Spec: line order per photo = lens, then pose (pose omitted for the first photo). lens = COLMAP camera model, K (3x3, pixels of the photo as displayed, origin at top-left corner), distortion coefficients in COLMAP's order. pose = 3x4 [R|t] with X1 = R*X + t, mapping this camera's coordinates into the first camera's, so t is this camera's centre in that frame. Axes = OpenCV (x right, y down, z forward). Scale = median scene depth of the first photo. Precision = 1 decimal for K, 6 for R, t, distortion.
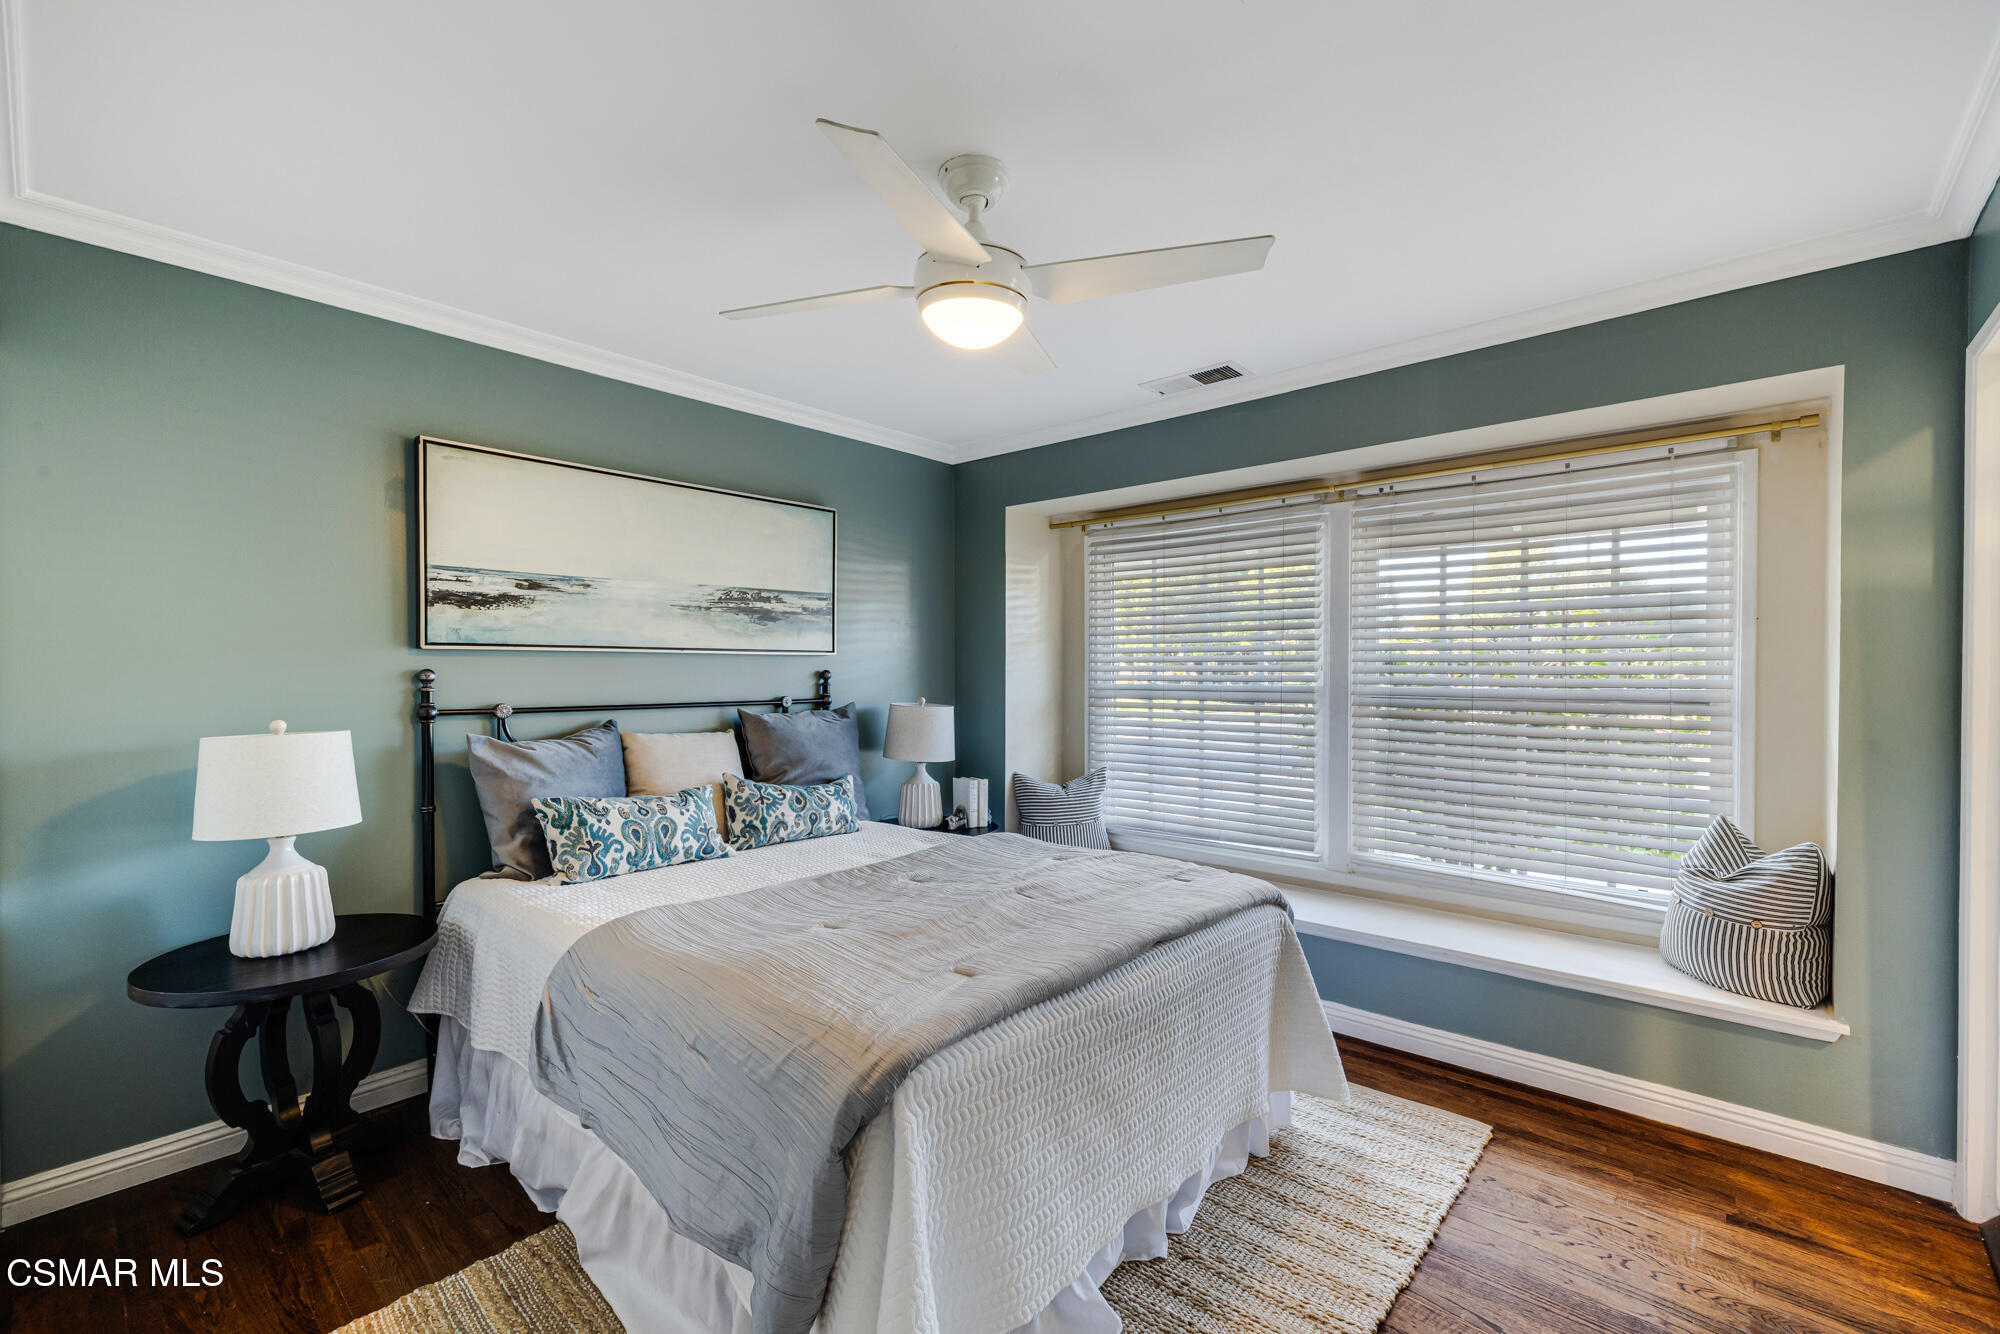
lens RADIAL K [[852.4, 0, 1002.9], [0, 852.4, 674.1], [0, 0, 1]] dist [-0.001689, -0.000200]
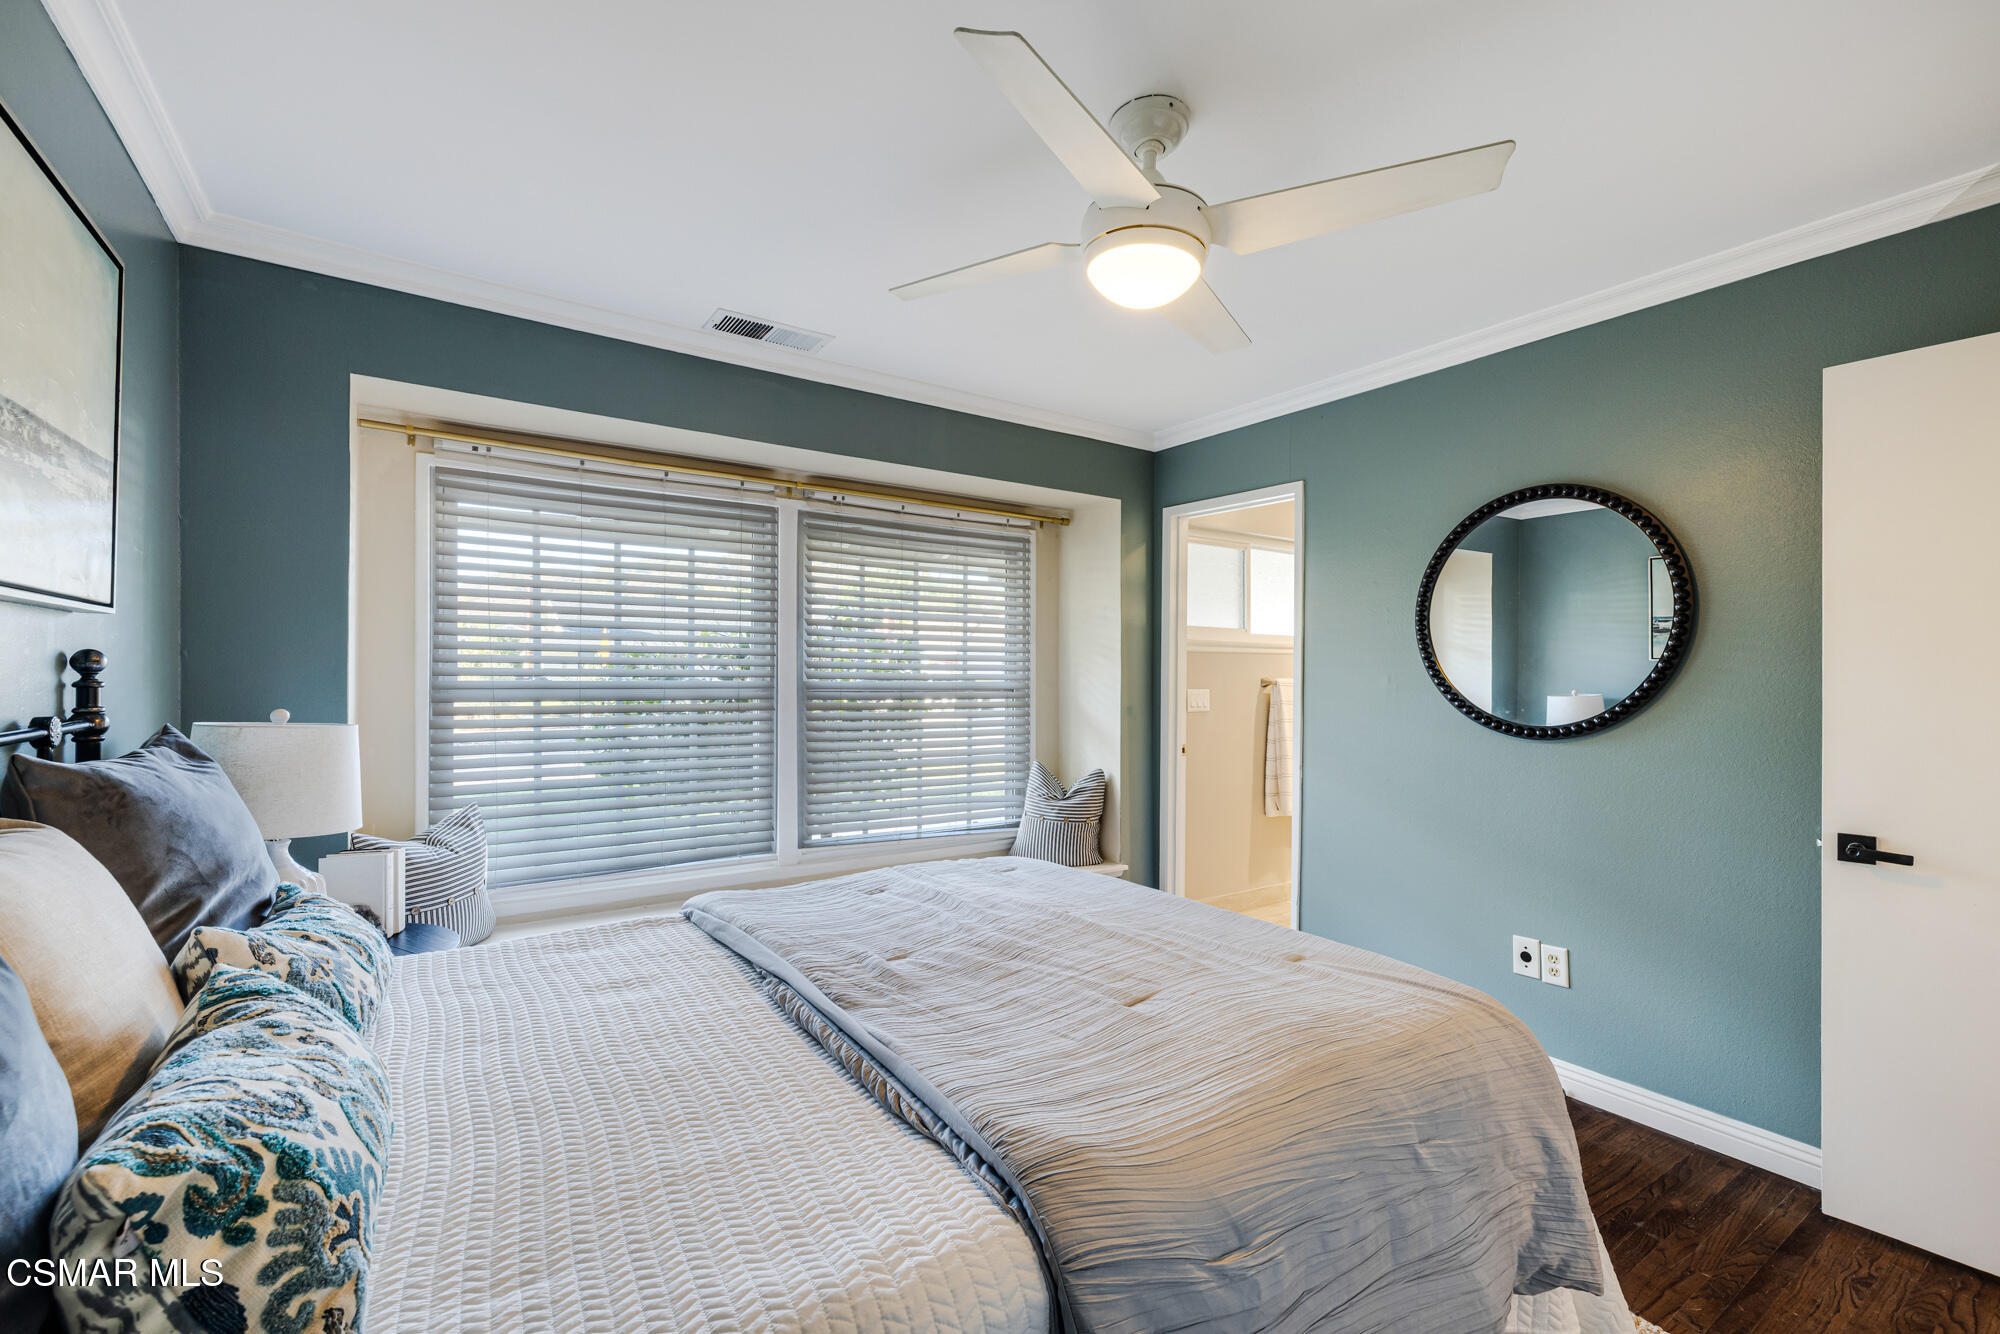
lens RADIAL K [[852.4, 0, 1004.7], [0, 852.4, 672.4], [0, 0, 1]] dist [-0.001689, -0.000200]
pose [[0.242143, 0.001827, 0.970239, -0.580616], [-0.008322, 0.999965, 0.000194, 0.002672], [-0.970205, -0.008122, 0.242149, 0.560391]]
